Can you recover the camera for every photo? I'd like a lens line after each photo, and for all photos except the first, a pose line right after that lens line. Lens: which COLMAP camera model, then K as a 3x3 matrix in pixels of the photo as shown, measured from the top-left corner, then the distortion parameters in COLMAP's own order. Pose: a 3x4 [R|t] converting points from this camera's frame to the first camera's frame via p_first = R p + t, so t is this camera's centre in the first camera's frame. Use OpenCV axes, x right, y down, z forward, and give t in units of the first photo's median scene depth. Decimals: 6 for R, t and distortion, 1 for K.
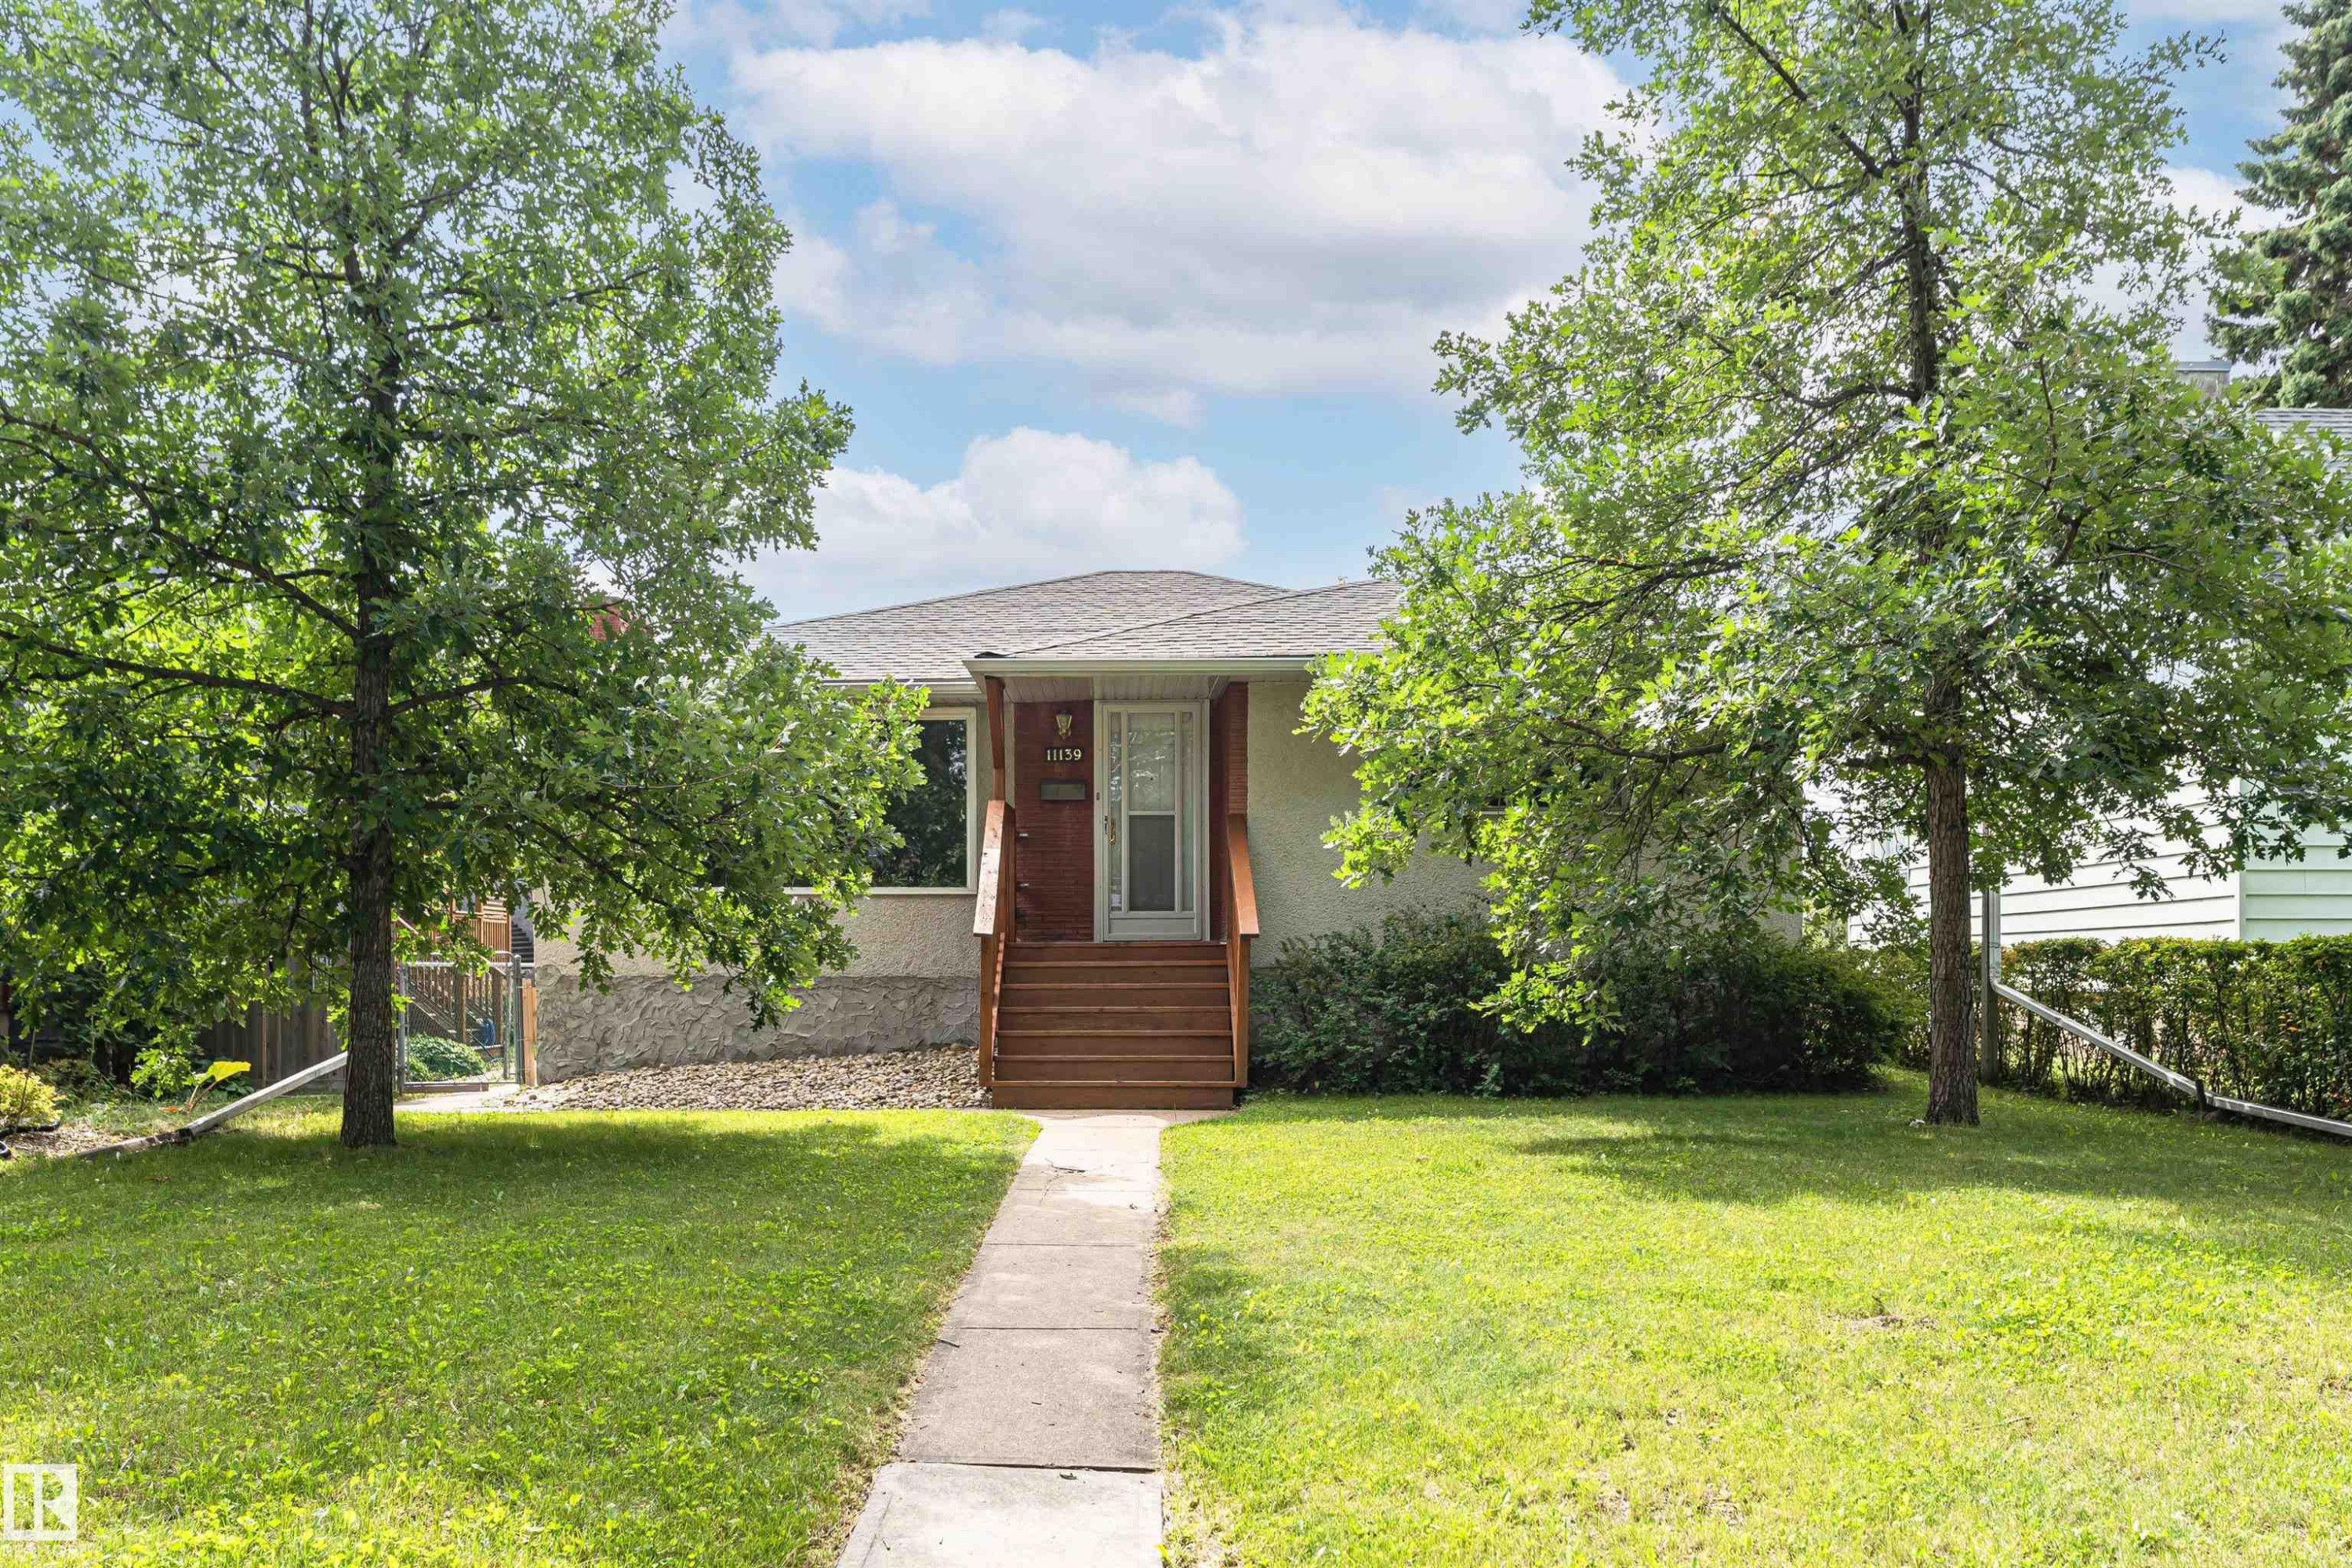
lens RADIAL K [[941.1, 0, 1177.8], [0, 941.1, 763.3], [0, 0, 1]] dist [0.000421, 0.000115]
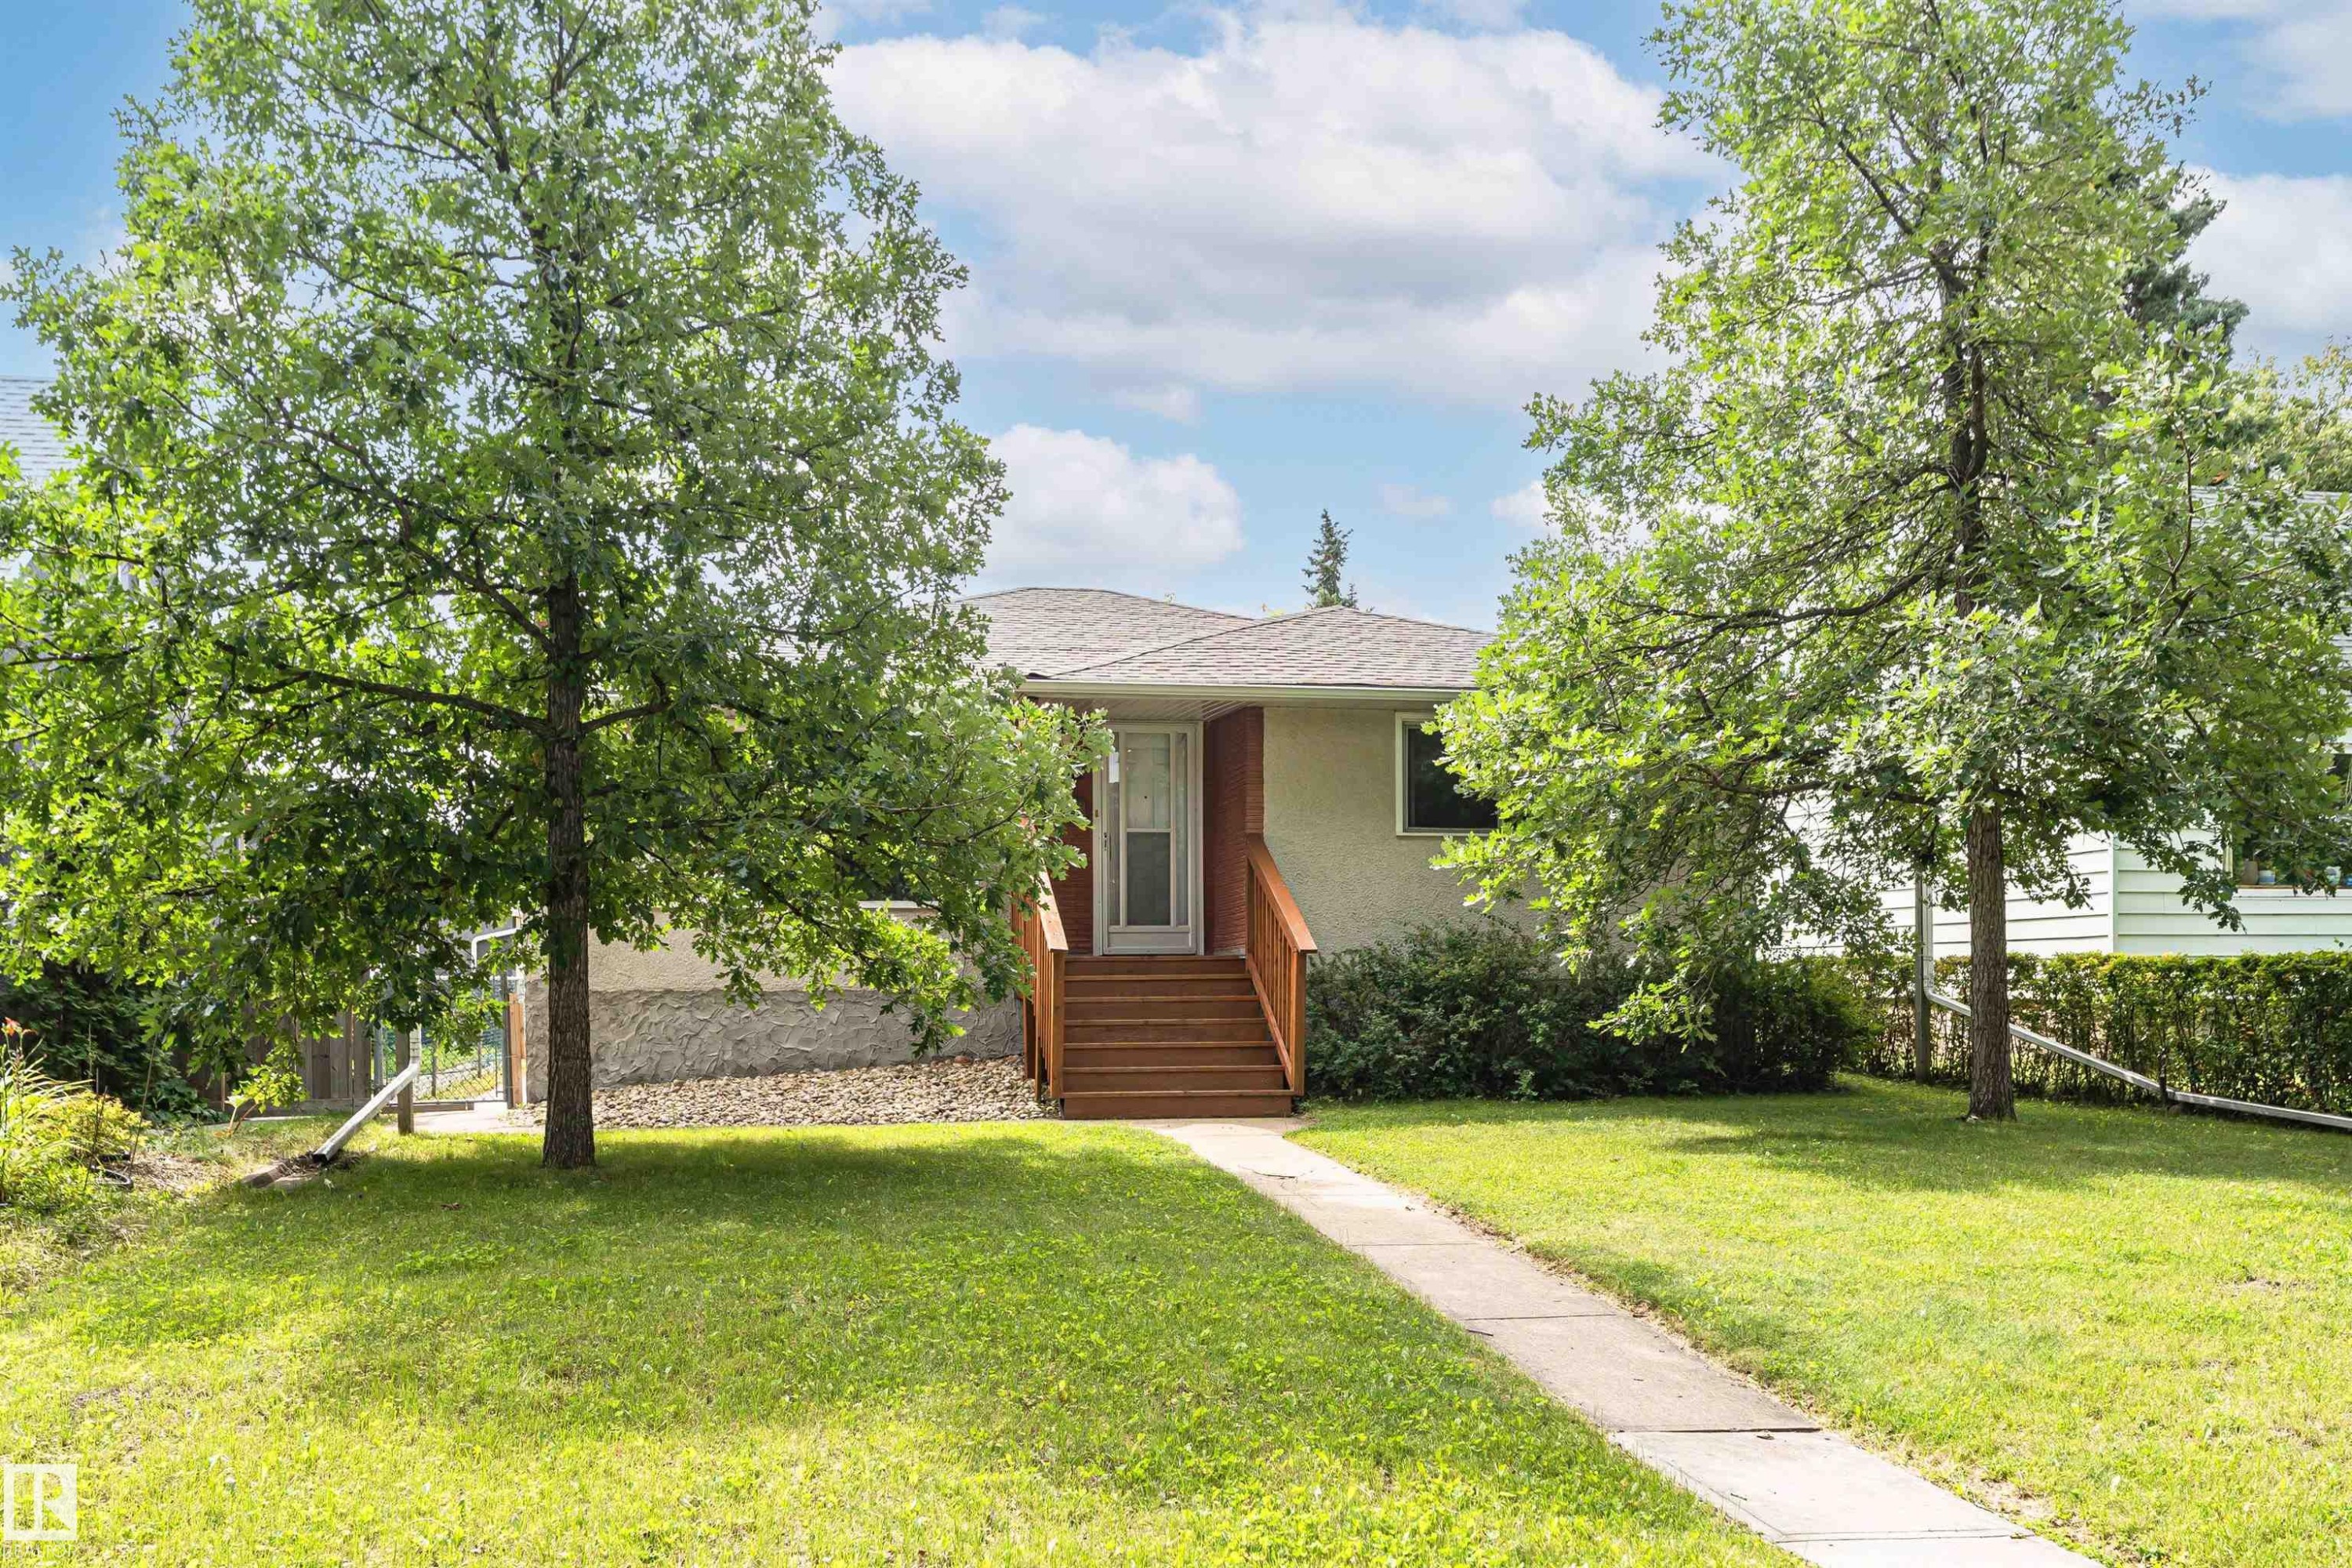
lens RADIAL K [[916.0, 0, 1181.2], [0, 916.0, 773.9], [0, 0, 1]] dist [-0.001691, 0.000200]
pose [[0.996032, 0.016889, 0.087373, -0.172167], [-0.016332, 0.999841, -0.007089, -0.005631], [-0.087479, 0.005634, 0.996150, -0.008514]]
